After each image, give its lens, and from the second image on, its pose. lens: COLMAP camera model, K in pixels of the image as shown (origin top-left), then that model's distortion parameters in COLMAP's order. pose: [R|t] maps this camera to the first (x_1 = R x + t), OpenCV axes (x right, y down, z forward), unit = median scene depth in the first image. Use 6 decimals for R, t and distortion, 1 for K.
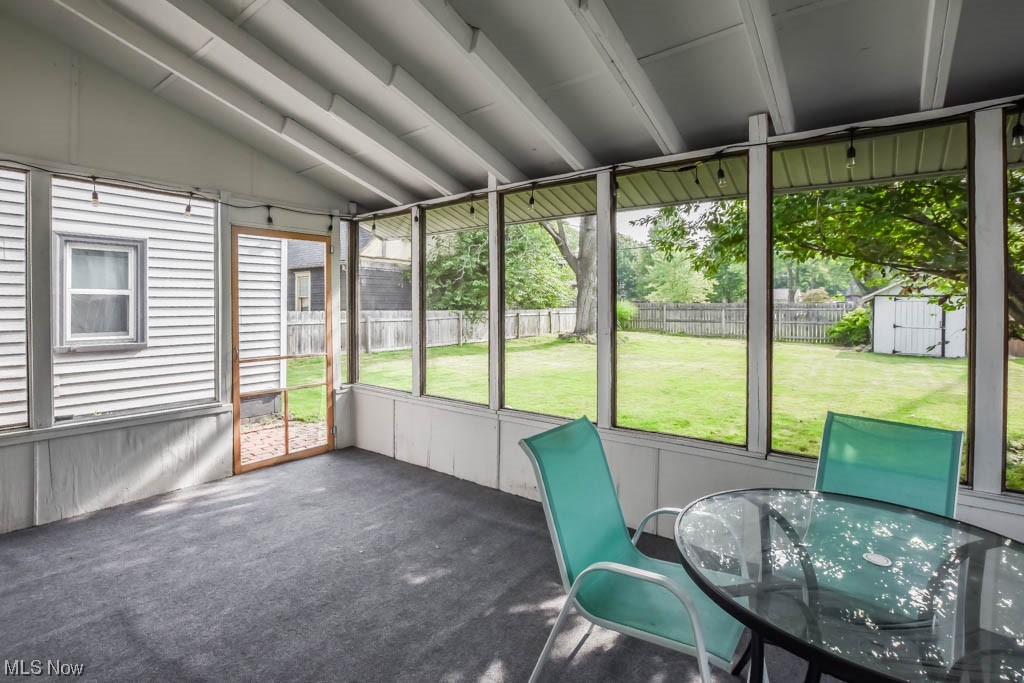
lens RADIAL K [[484.5, 0, 512.3], [0, 484.5, 292.1], [0, 0, 1]] dist [-0.045724, 0.000089]
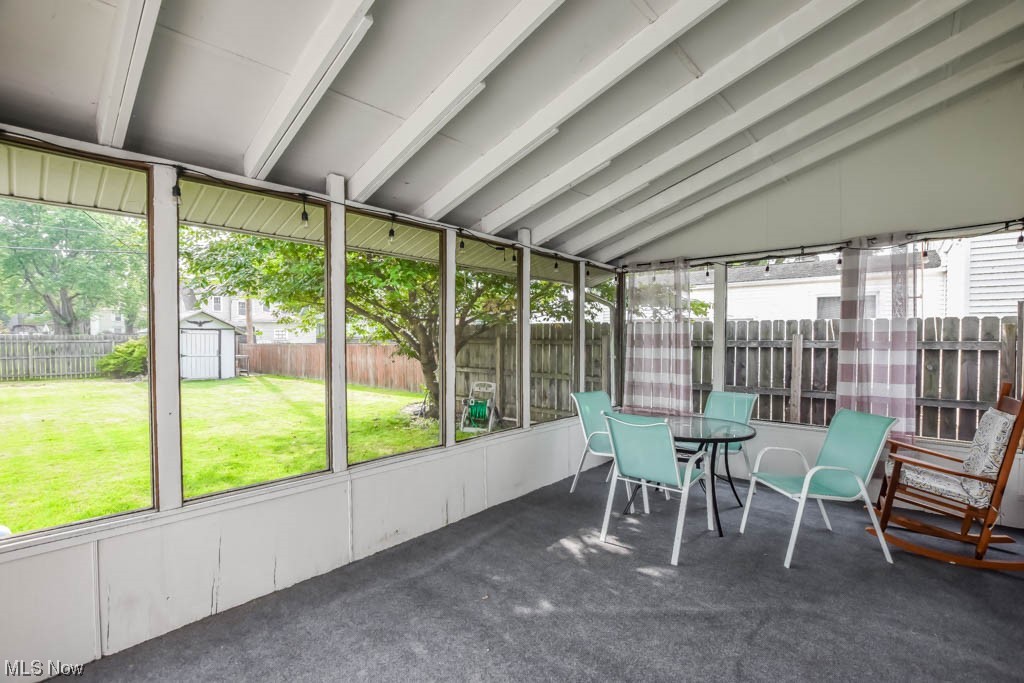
lens RADIAL K [[471.5, 0, 492.0], [0, 471.5, 345.6], [0, 0, 1]] dist [-0.030743, -0.000052]
pose [[0.087709, -0.025786, 0.995812, -0.610034], [-0.025685, 0.999274, 0.028138, -0.001243], [-0.995815, -0.028045, 0.086983, 0.517091]]
